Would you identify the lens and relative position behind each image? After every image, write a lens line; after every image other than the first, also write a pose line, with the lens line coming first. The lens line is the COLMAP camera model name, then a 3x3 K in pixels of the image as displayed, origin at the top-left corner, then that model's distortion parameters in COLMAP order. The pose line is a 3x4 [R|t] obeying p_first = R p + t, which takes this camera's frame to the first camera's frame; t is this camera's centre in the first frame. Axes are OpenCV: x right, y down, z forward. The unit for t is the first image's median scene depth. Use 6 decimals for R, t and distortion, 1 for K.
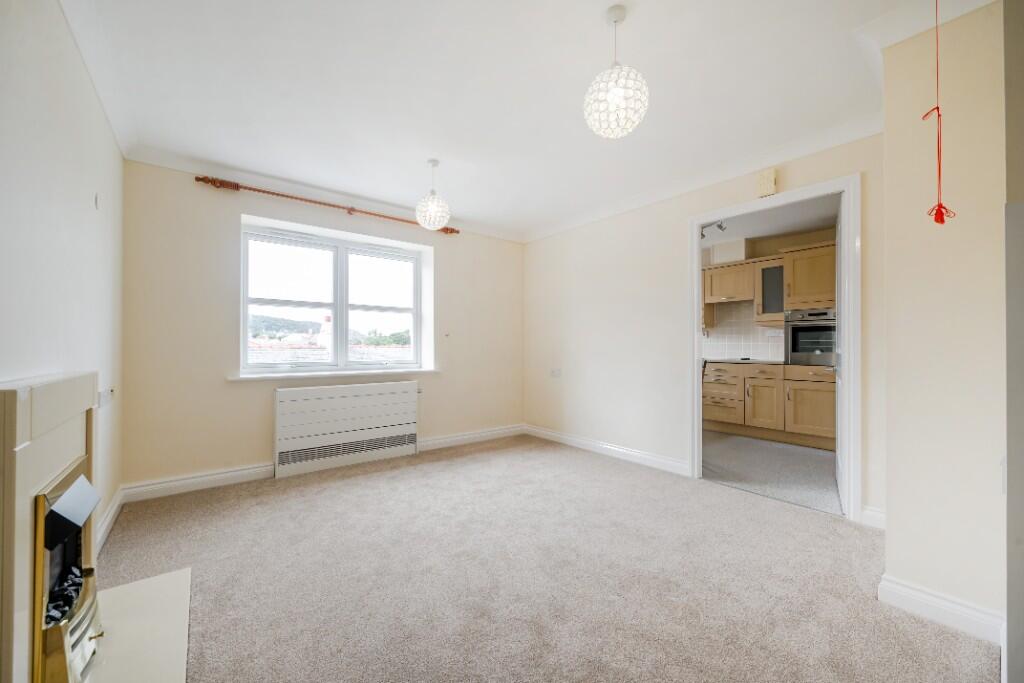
lens RADIAL K [[407.5, 0, 512.0], [0, 407.5, 344.1], [0, 0, 1]] dist [0.000858, -0.000442]
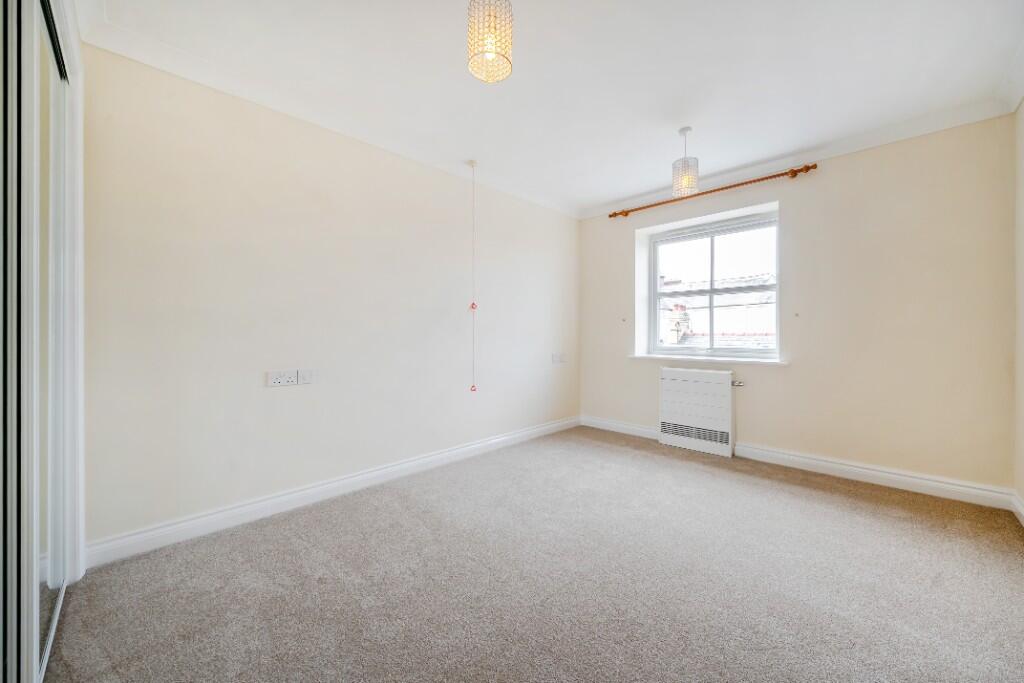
lens RADIAL K [[407.5, 0, 511.7], [0, 407.5, 335.8], [0, 0, 1]] dist [0.000858, -0.000442]
pose [[0.100157, 0.004893, -0.994960, 0.577813], [0.009748, 0.999935, 0.005898, 0.005128], [0.994924, -0.010290, 0.100103, 0.465196]]
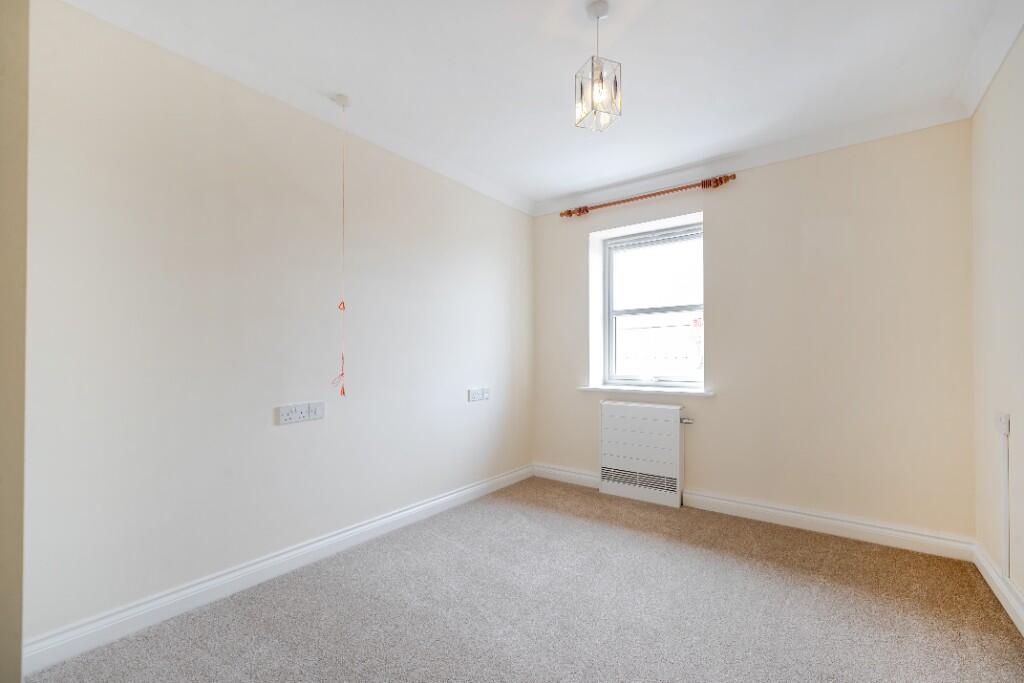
lens RADIAL K [[594.7, 0, 560.9], [0, 594.7, 339.7], [0, 0, 1]] dist [0.000706, 0.001825]
pose [[0.159657, -0.031644, -0.986665, 0.827184], [0.004540, 0.999499, -0.031321, 0.005550], [0.987162, 0.000521, 0.159721, 0.668475]]
